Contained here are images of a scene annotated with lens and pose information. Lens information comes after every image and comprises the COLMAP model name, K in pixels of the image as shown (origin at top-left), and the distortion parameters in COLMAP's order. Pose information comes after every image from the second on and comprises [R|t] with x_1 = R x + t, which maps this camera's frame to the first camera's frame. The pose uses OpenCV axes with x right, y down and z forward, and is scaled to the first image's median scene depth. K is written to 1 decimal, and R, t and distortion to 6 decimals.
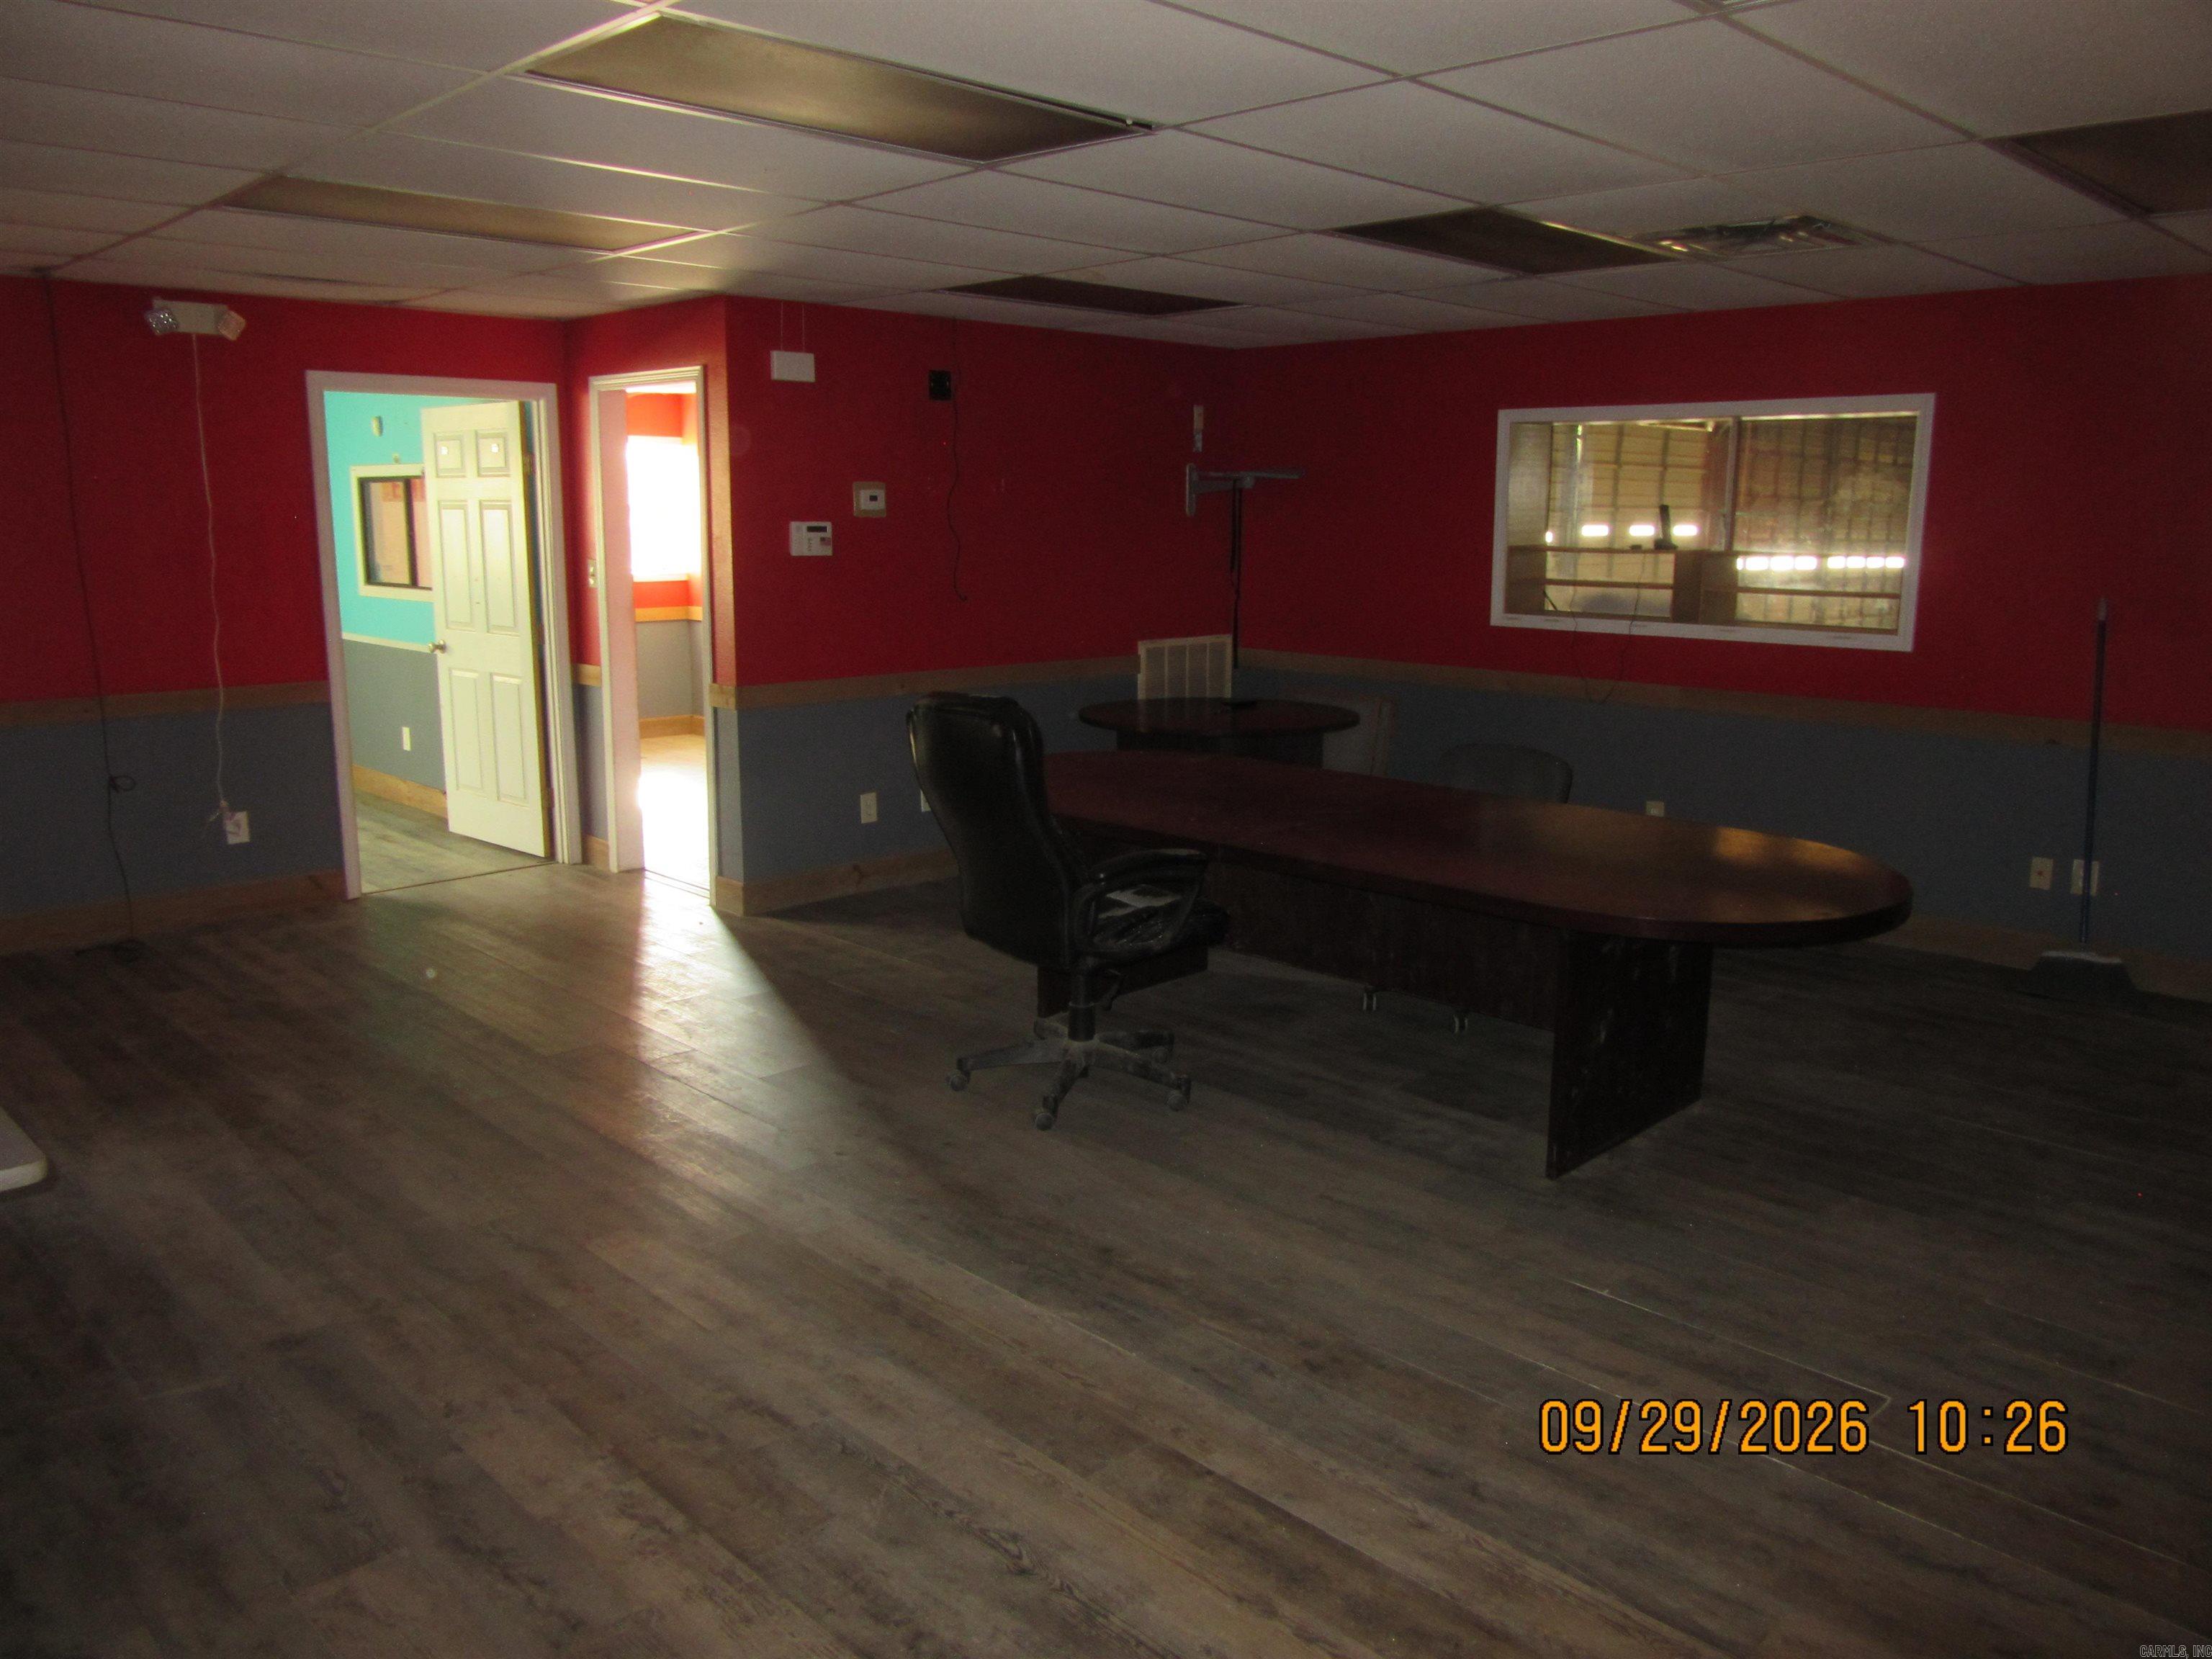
lens RADIAL K [[1642.5, 0, 1105.7], [0, 1642.5, 828.7], [0, 0, 1]] dist [-0.044208, 0.023543]
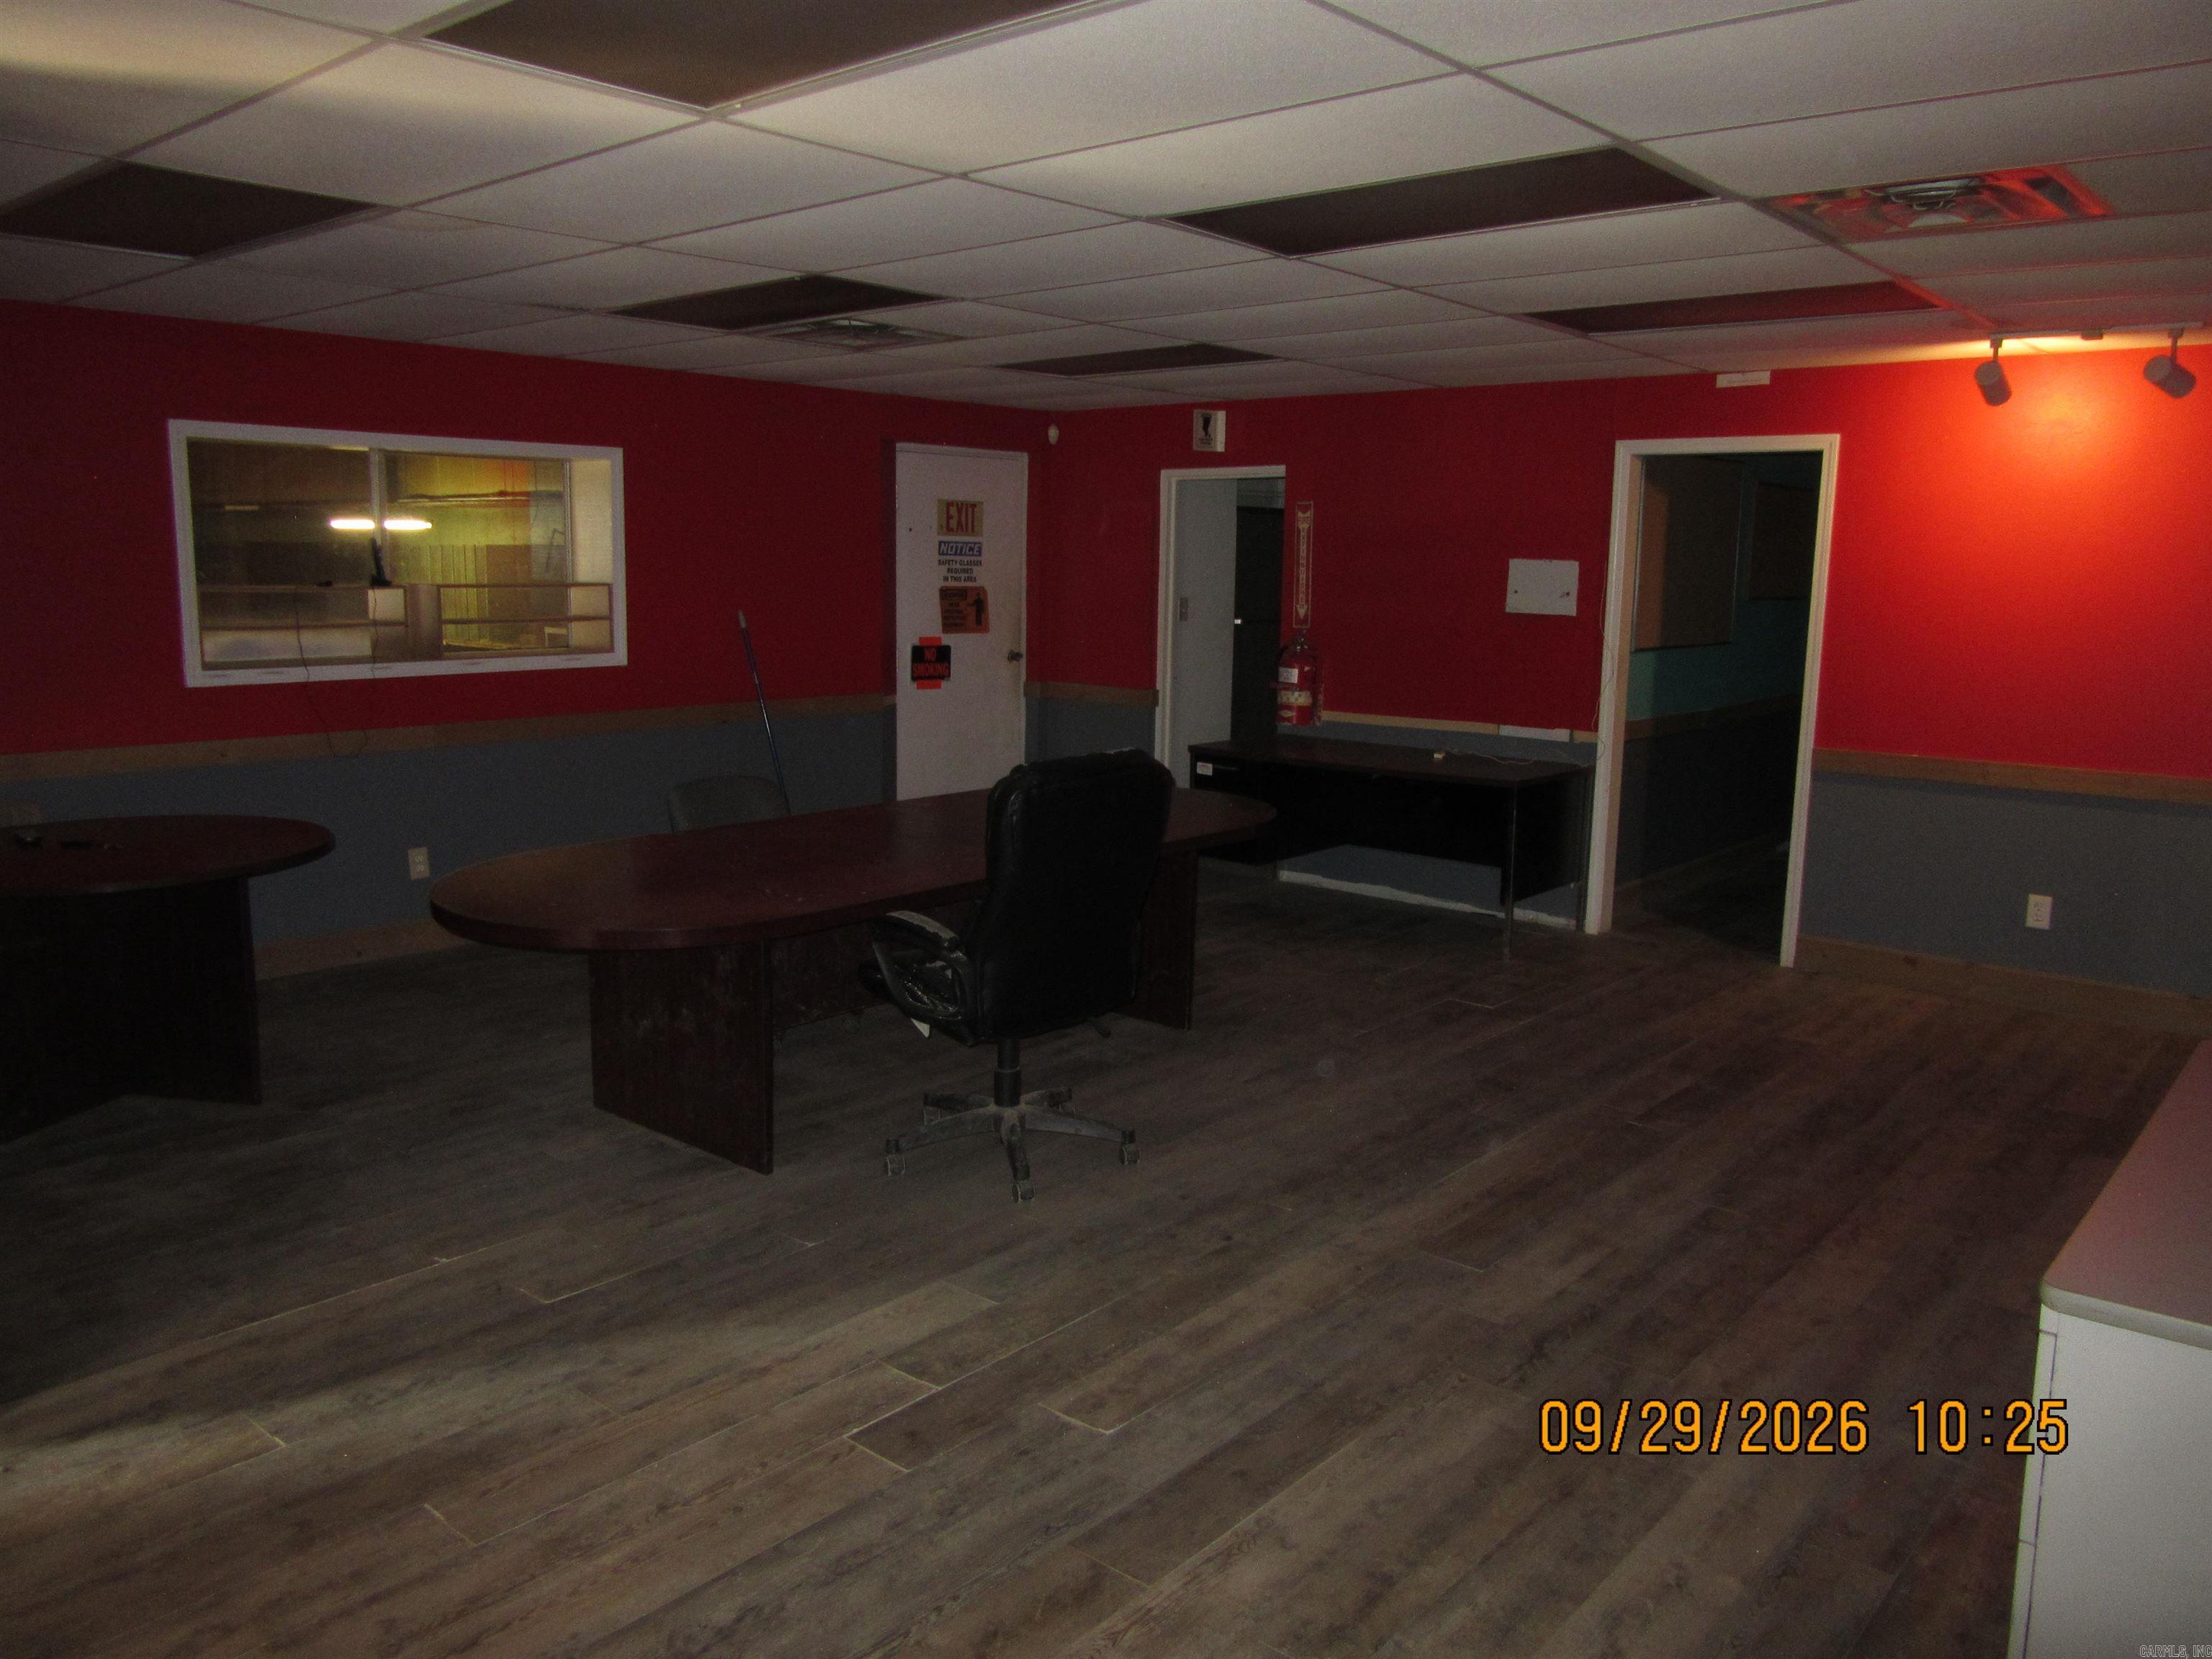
lens RADIAL K [[1642.5, 0, 1109.6], [0, 1642.5, 829.5], [0, 0, 1]] dist [-0.044208, 0.023543]
pose [[-0.080916, -0.170603, 0.982012, -0.691174], [0.175405, 0.967429, 0.182523, -0.142502], [-0.981165, 0.187019, -0.048356, 0.704741]]
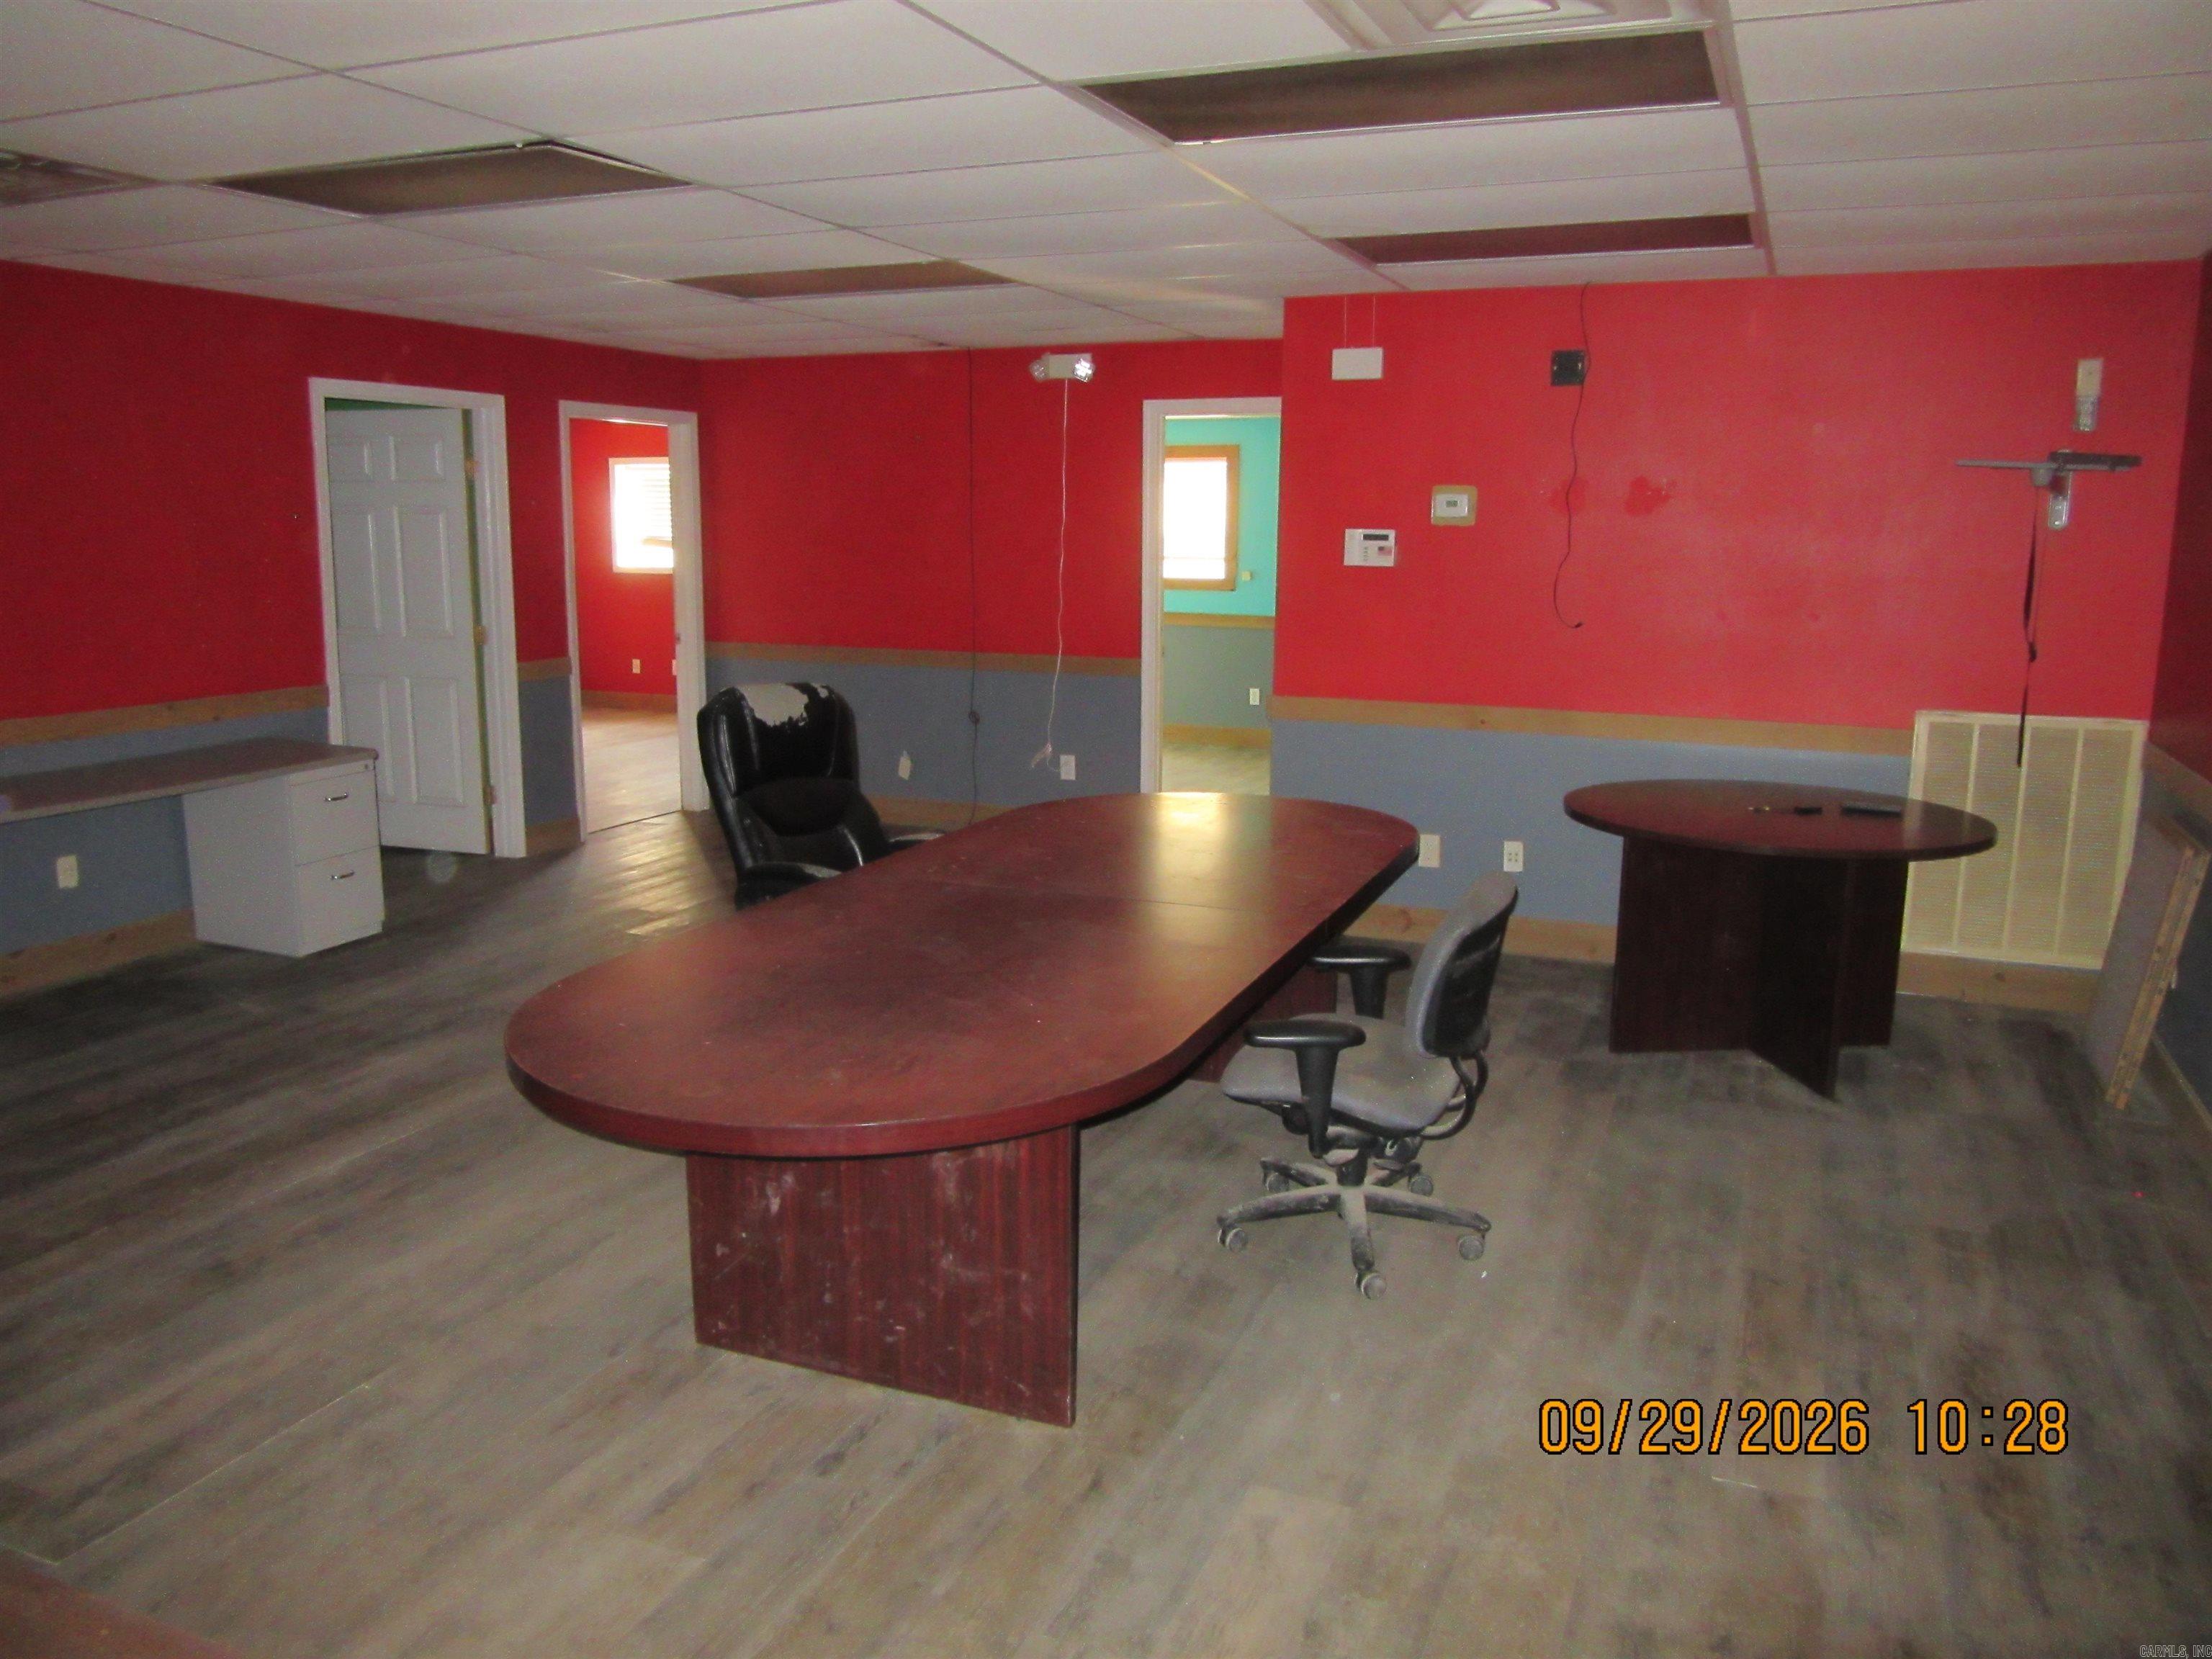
lens RADIAL K [[1642.5, 0, 1107.6], [0, 1642.5, 835.2], [0, 0, 1]] dist [-0.044208, 0.023543]
pose [[0.384575, 0.169408, -0.907416, 0.654832], [-0.182105, 0.977621, 0.105337, -0.092108], [0.904953, 0.124735, 0.406819, 0.527456]]
